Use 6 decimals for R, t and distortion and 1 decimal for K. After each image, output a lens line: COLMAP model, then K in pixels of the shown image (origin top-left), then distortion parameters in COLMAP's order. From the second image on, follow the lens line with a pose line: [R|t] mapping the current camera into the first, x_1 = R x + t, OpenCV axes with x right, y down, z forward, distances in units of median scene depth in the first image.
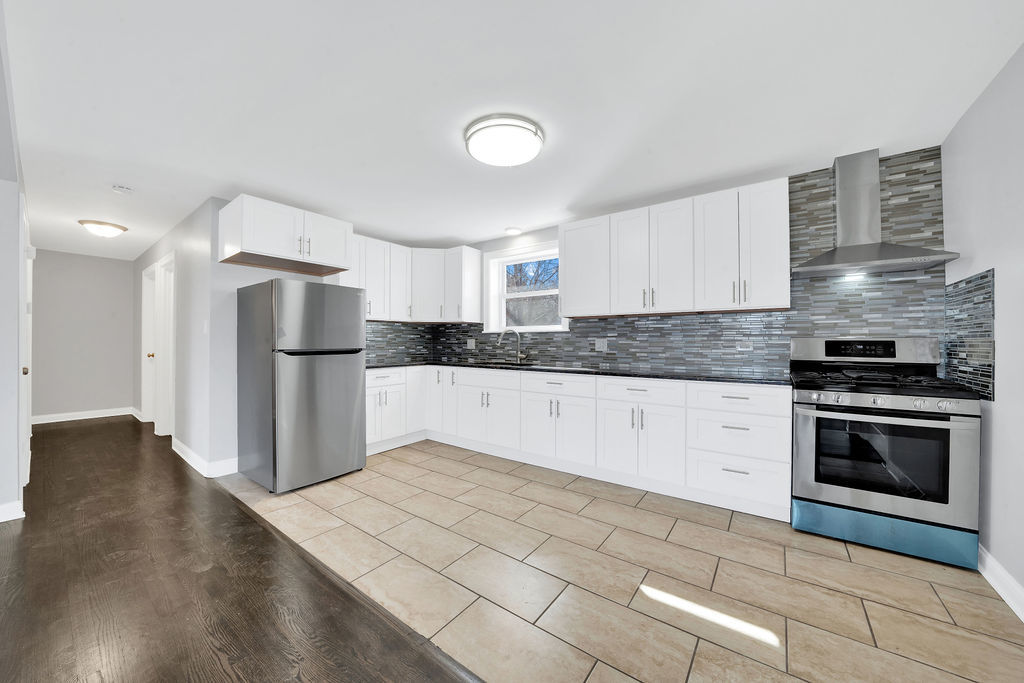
lens RADIAL K [[363.4, 0, 517.3], [0, 363.4, 338.7], [0, 0, 1]] dist [-0.019612, 0.001369]
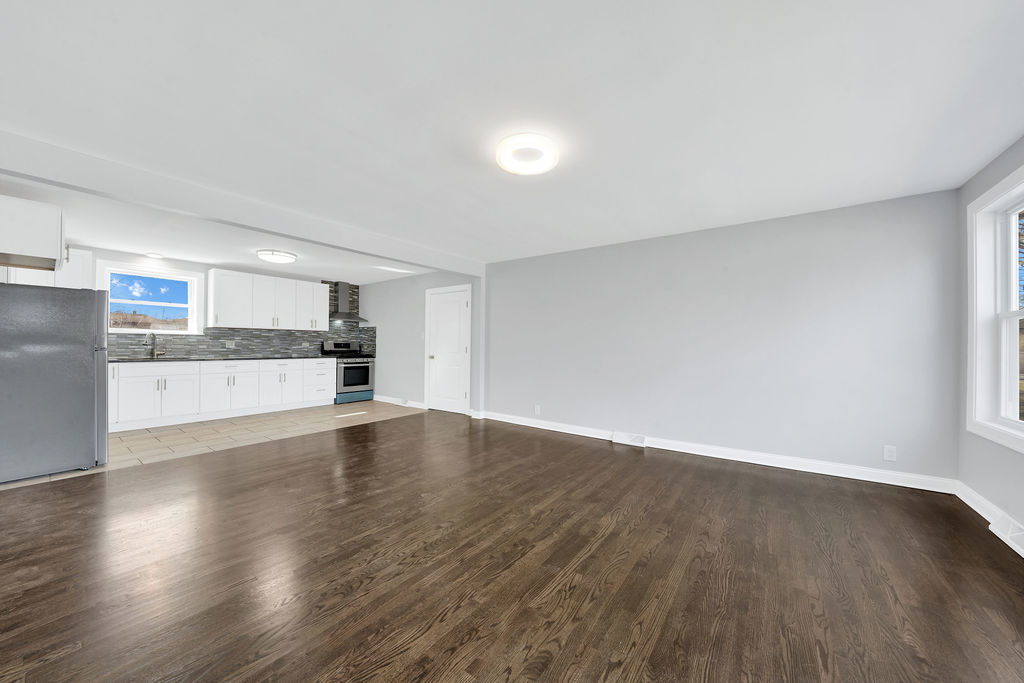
lens RADIAL K [[363.4, 0, 518.3], [0, 363.4, 344.4], [0, 0, 1]] dist [-0.019612, 0.001369]
pose [[-0.021282, 0.001149, 0.999773, -1.776285], [-0.019409, 0.999810, -0.001563, -0.007014], [-0.999585, -0.019438, -0.021255, -0.361006]]
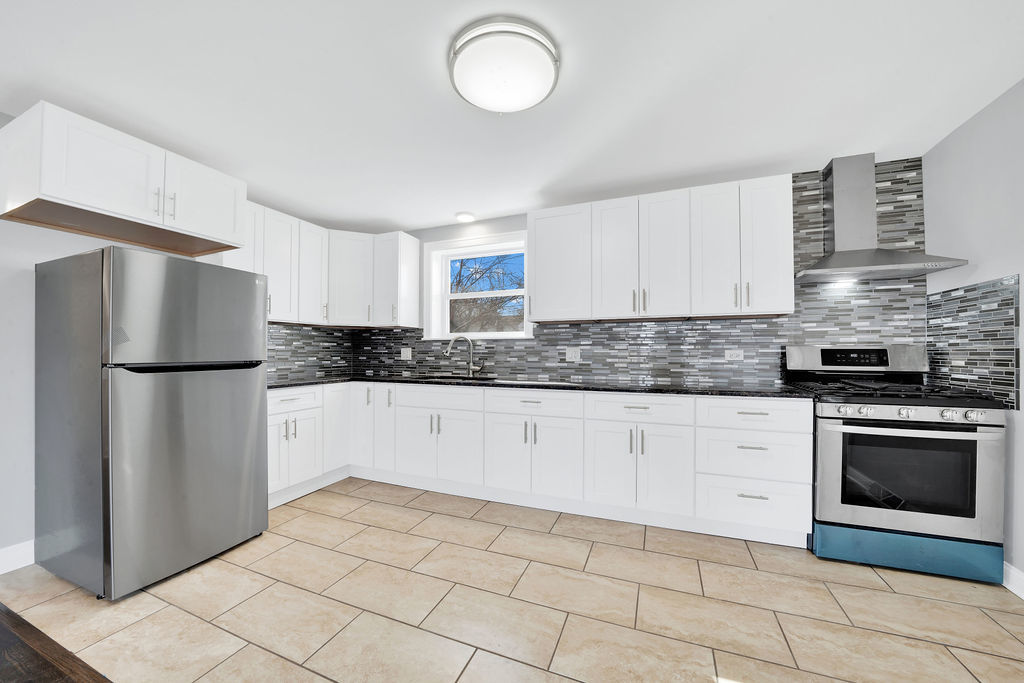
lens RADIAL K [[363.4, 0, 514.9], [0, 363.4, 347.4], [0, 0, 1]] dist [-0.019612, 0.001369]
pose [[0.969053, 0.001362, 0.246849, -0.143842], [-0.000567, 0.999994, -0.003289, 0.003936], [-0.246852, 0.003047, 0.969048, 0.234790]]
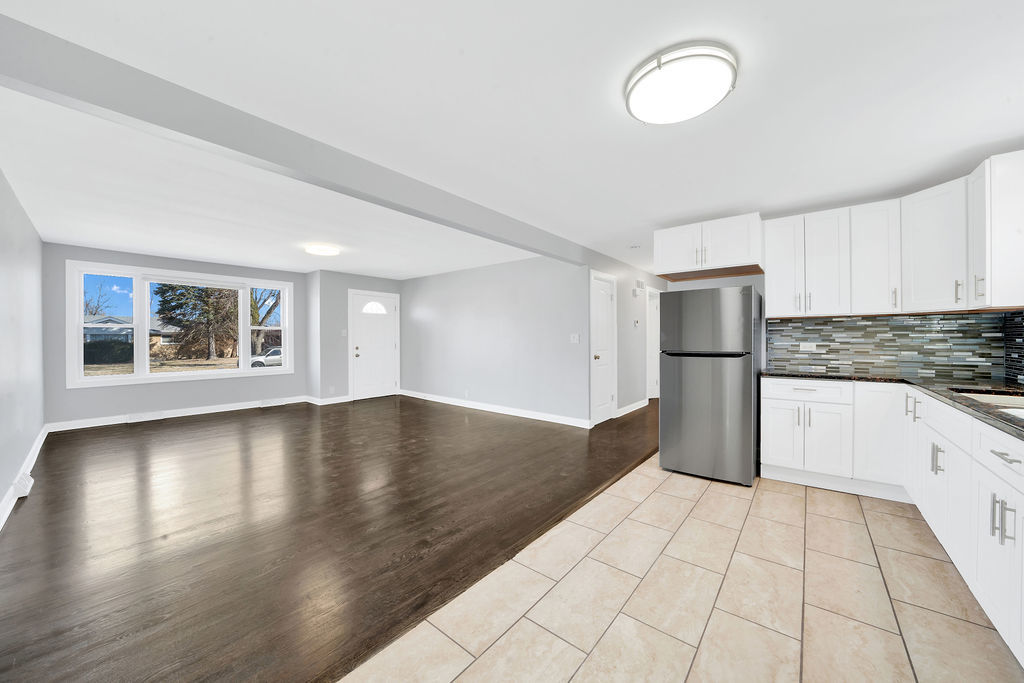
lens RADIAL K [[363.4, 0, 511.2], [0, 363.4, 339.0], [0, 0, 1]] dist [-0.019612, 0.001369]
pose [[-0.063623, -0.001986, -0.997972, 0.565080], [0.010959, 0.999936, -0.002689, -0.011544], [0.997914, -0.011108, -0.063598, 0.529419]]
